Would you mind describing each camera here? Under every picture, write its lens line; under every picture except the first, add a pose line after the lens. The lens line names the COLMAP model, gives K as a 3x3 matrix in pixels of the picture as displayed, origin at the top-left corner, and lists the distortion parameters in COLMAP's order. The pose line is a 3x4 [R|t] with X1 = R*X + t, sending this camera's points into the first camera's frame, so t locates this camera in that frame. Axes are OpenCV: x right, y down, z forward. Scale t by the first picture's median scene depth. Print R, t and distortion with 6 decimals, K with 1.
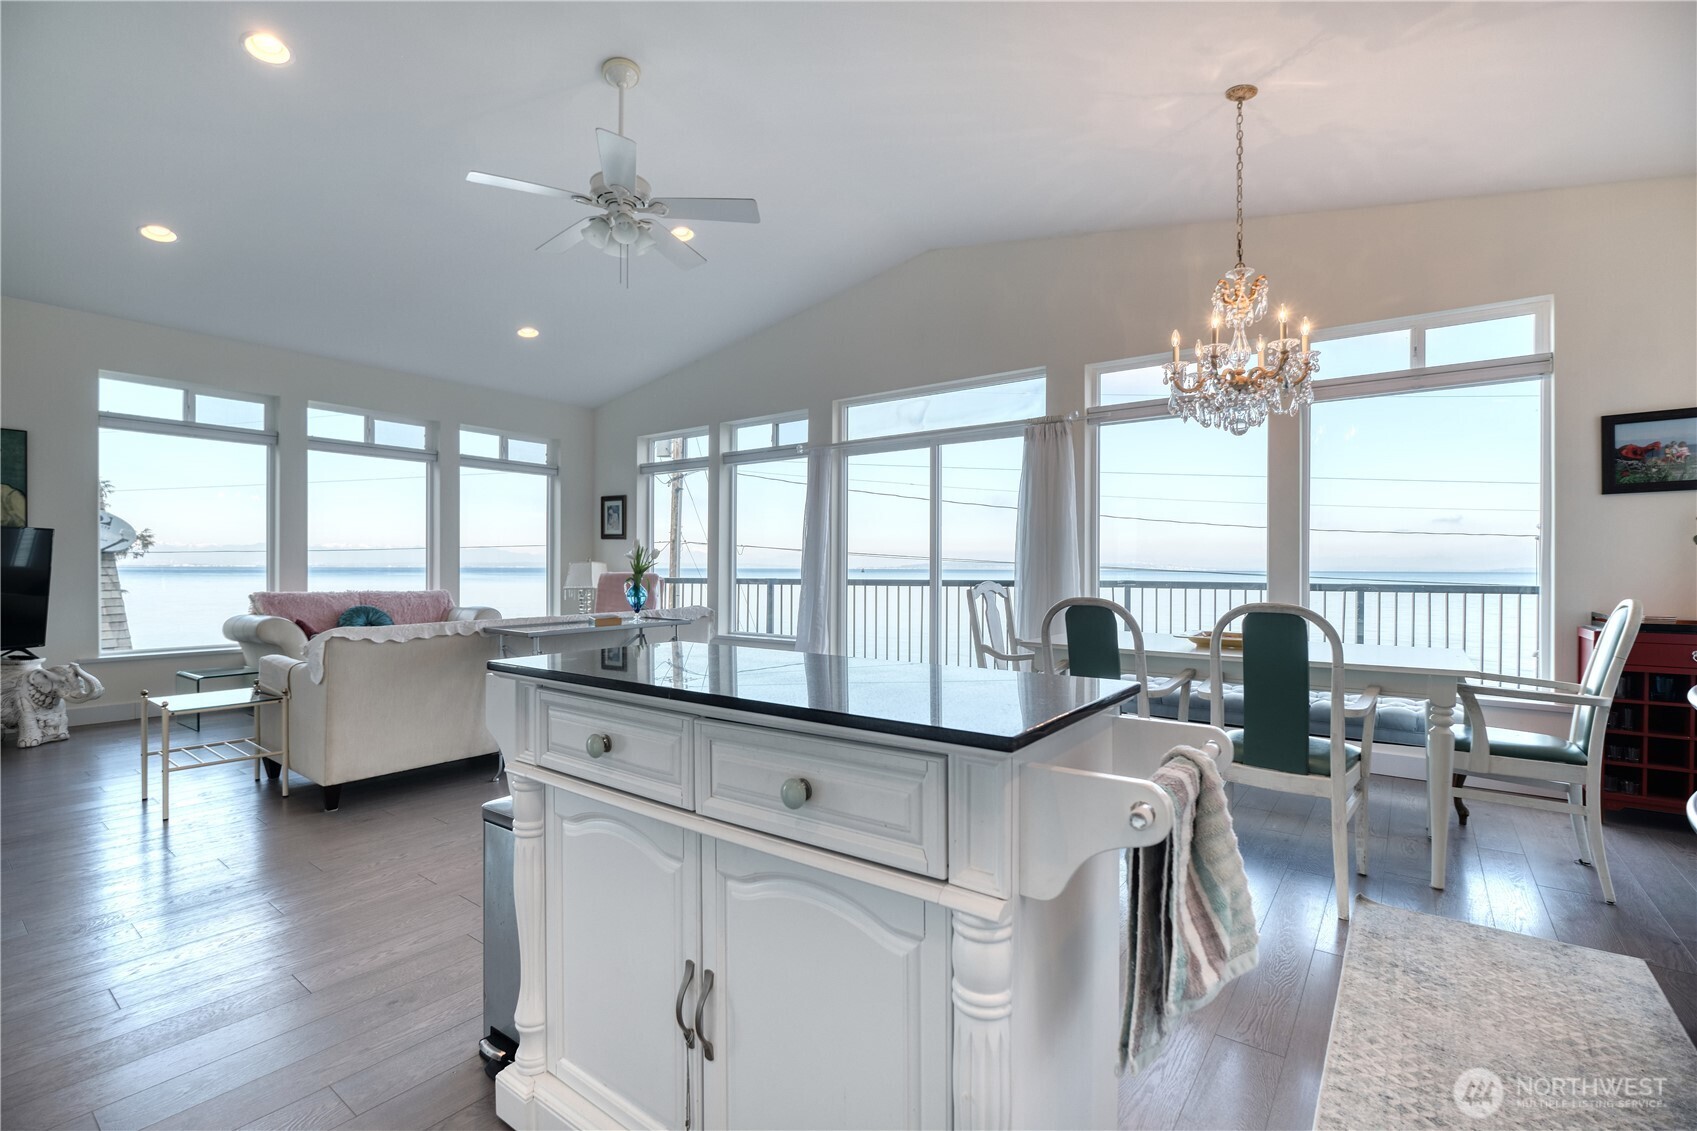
lens RADIAL K [[764.8, 0, 874.3], [0, 764.8, 553.2], [0, 0, 1]] dist [-0.015158, -0.001910]
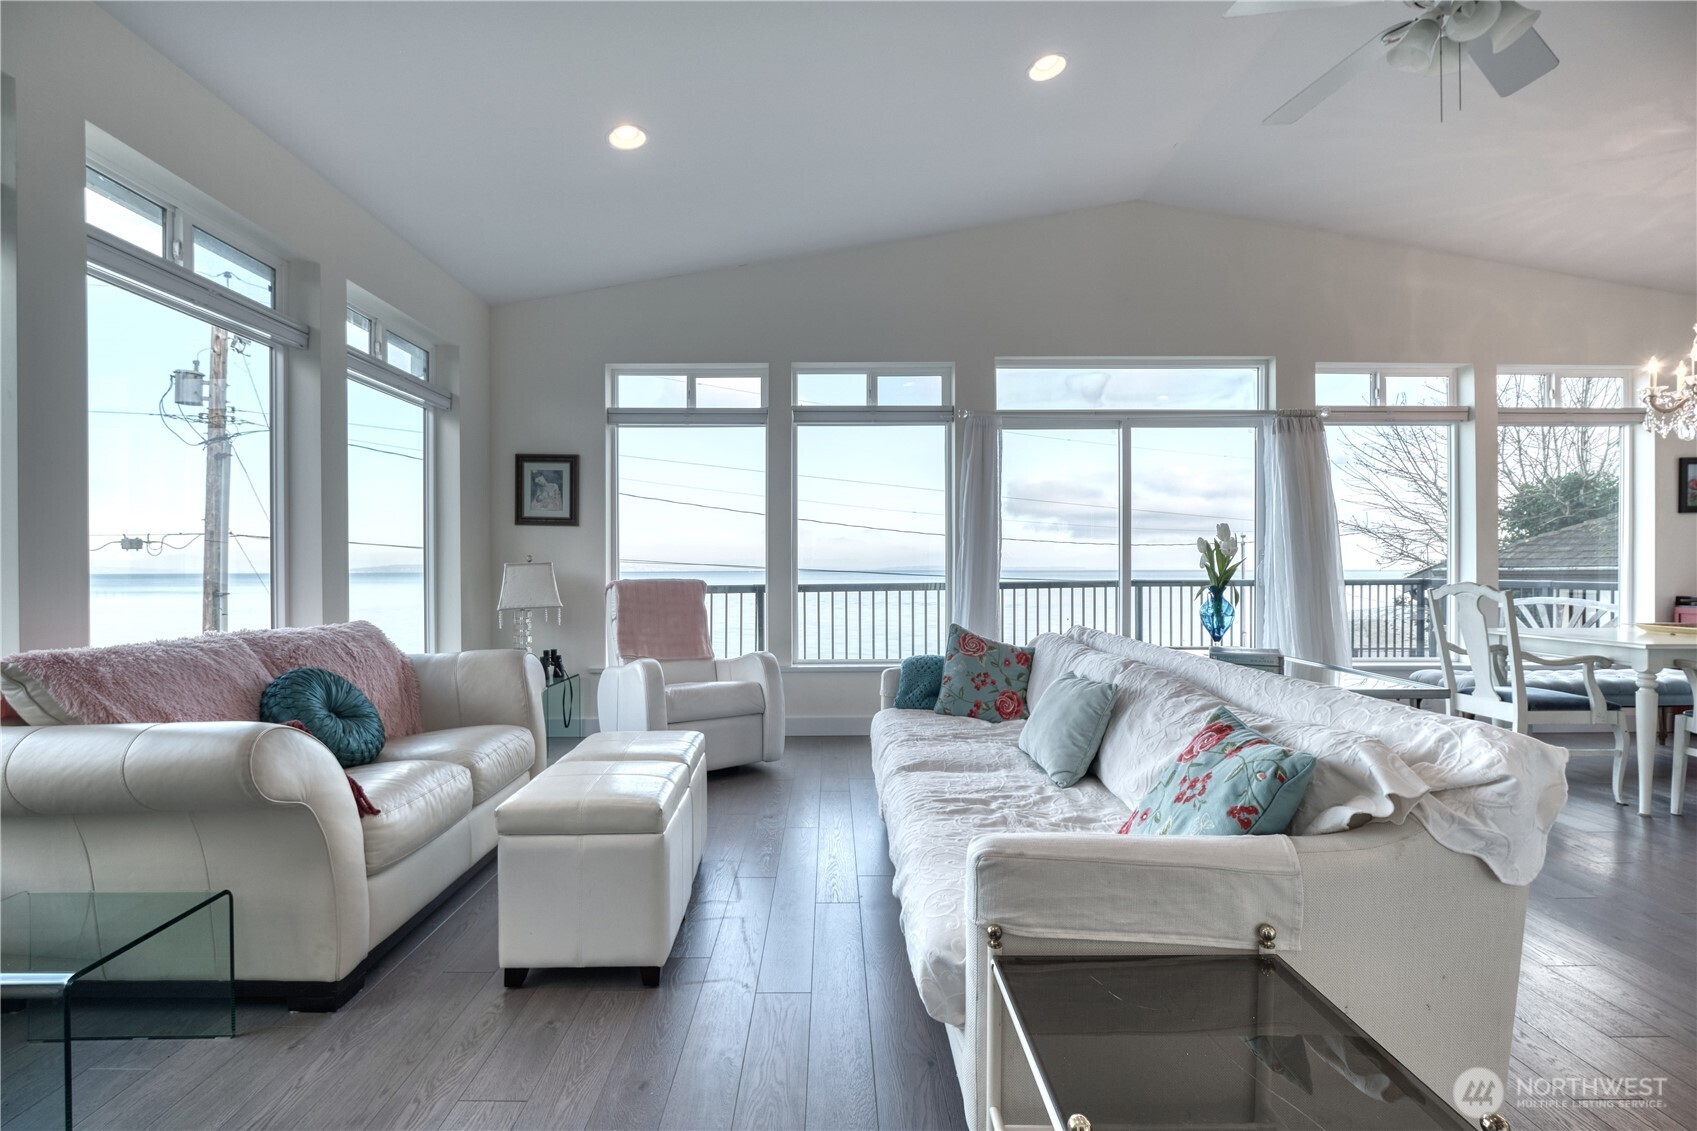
lens RADIAL K [[764.8, 0, 830.5], [0, 764.8, 571.0], [0, 0, 1]] dist [-0.015158, -0.001910]
pose [[0.809268, -0.004710, 0.587421, -0.585899], [-0.005702, 0.999858, 0.015873, 0.009050], [-0.587412, -0.016195, 0.809126, 0.409902]]
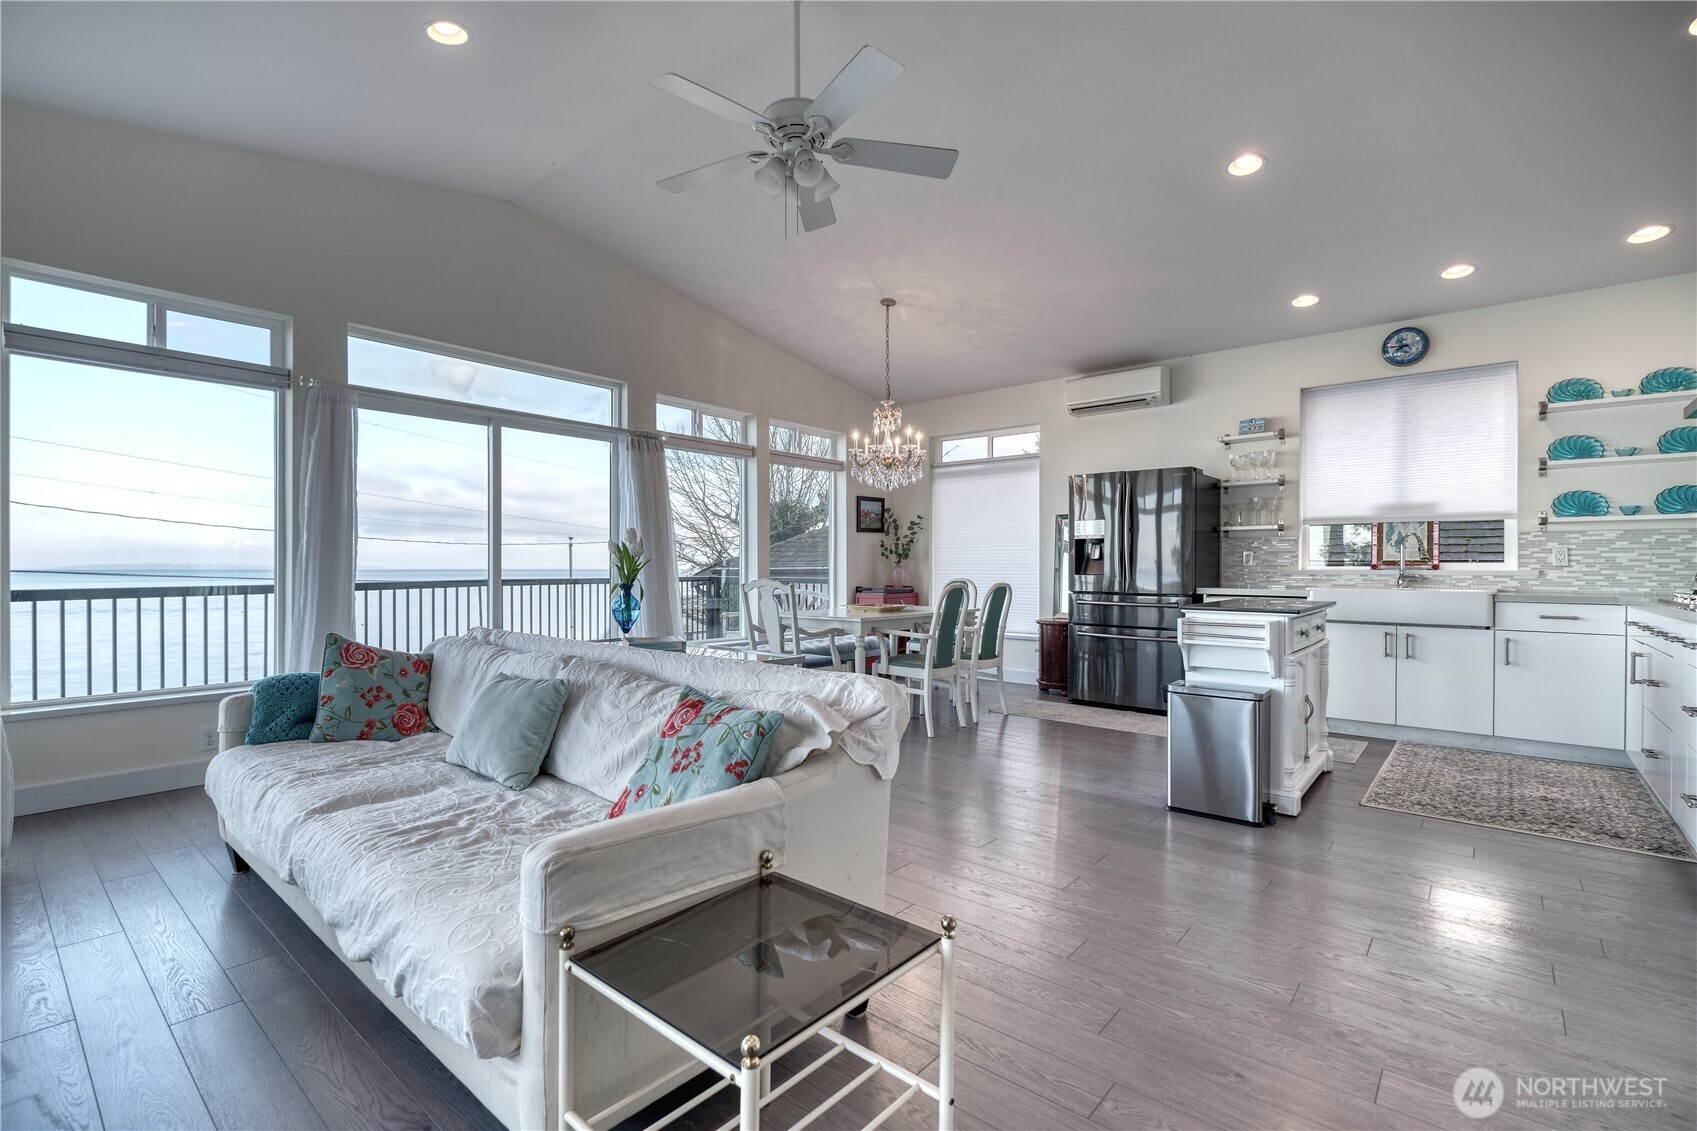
lens RADIAL K [[762.3, 0, 836.3], [0, 762.3, 561.6], [0, 0, 1]] dist [-0.003506, -0.001247]
pose [[0.079446, 0.006100, 0.996820, -0.621874], [-0.015509, 0.999868, -0.004883, 0.009396], [-0.996719, -0.015072, 0.079530, 0.453849]]
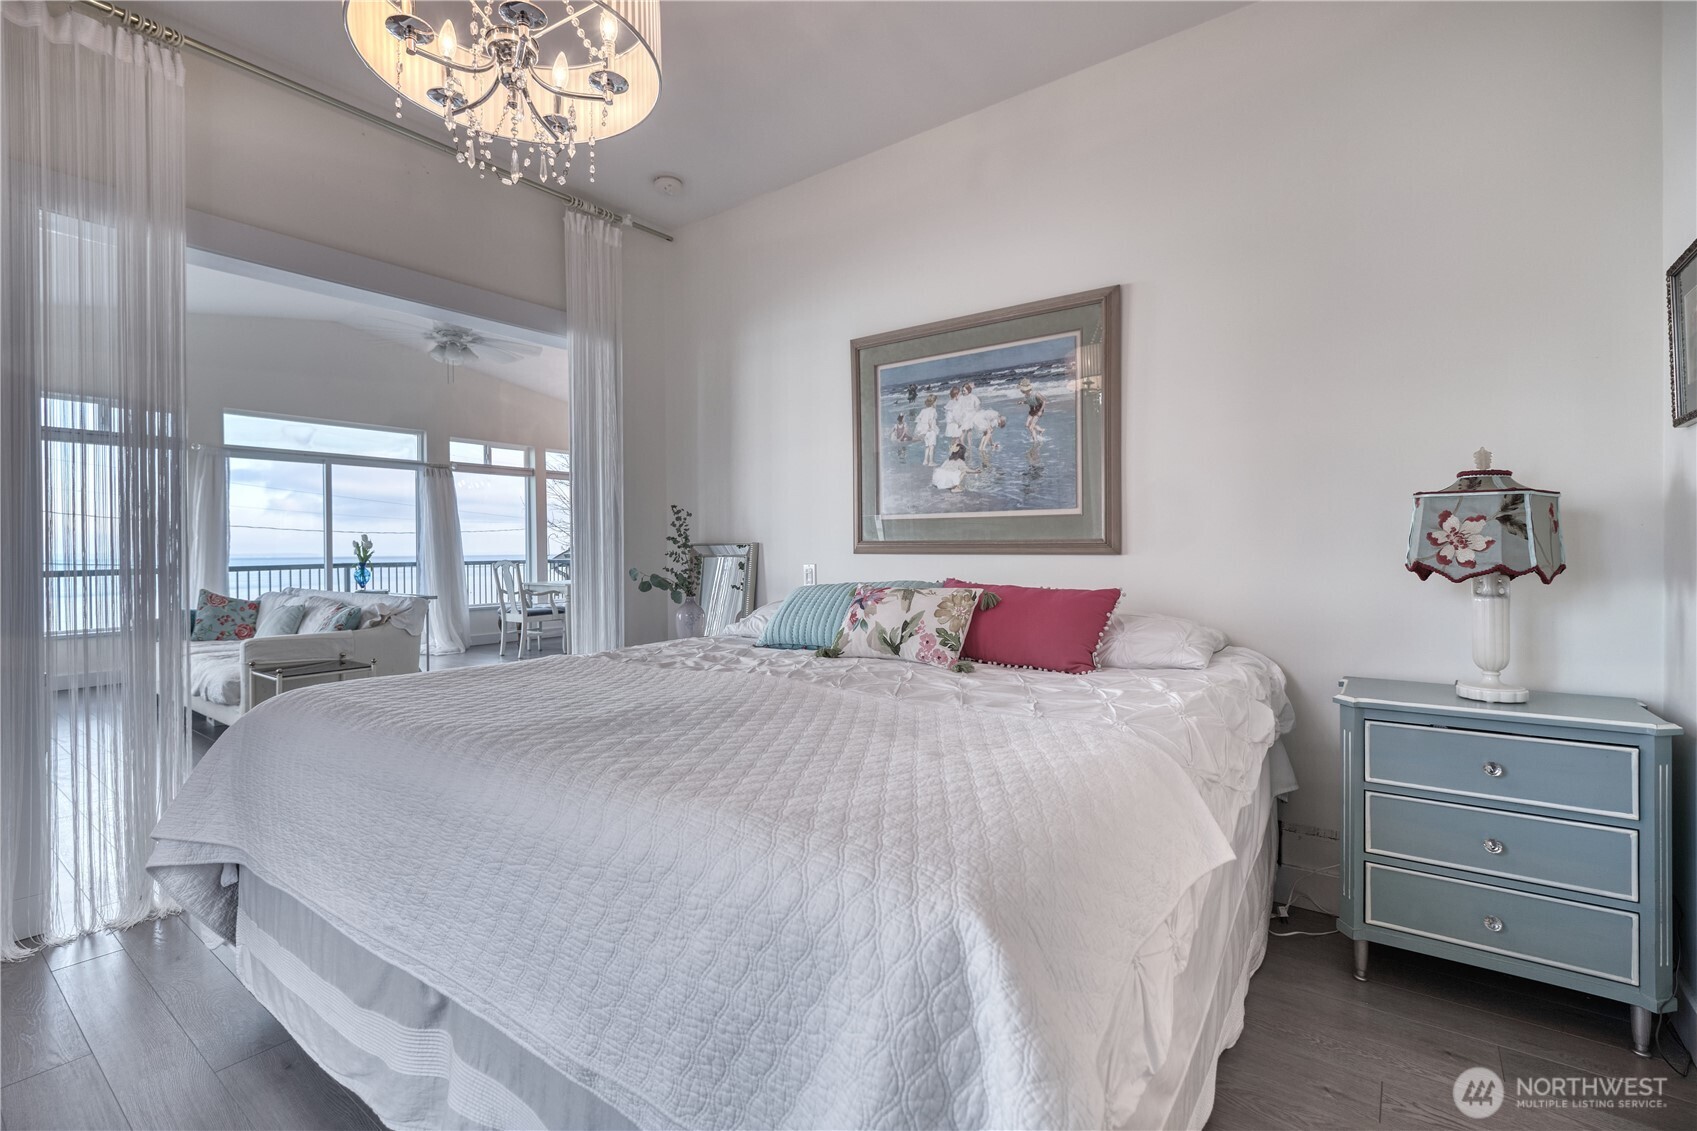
lens RADIAL K [[762.3, 0, 834.4], [0, 762.3, 551.3], [0, 0, 1]] dist [-0.003506, -0.001247]
pose [[0.024375, -0.001414, 0.999702, -1.026308], [-0.002967, 0.999994, 0.001487, 0.005843], [-0.999698, -0.003002, 0.024371, 0.066512]]
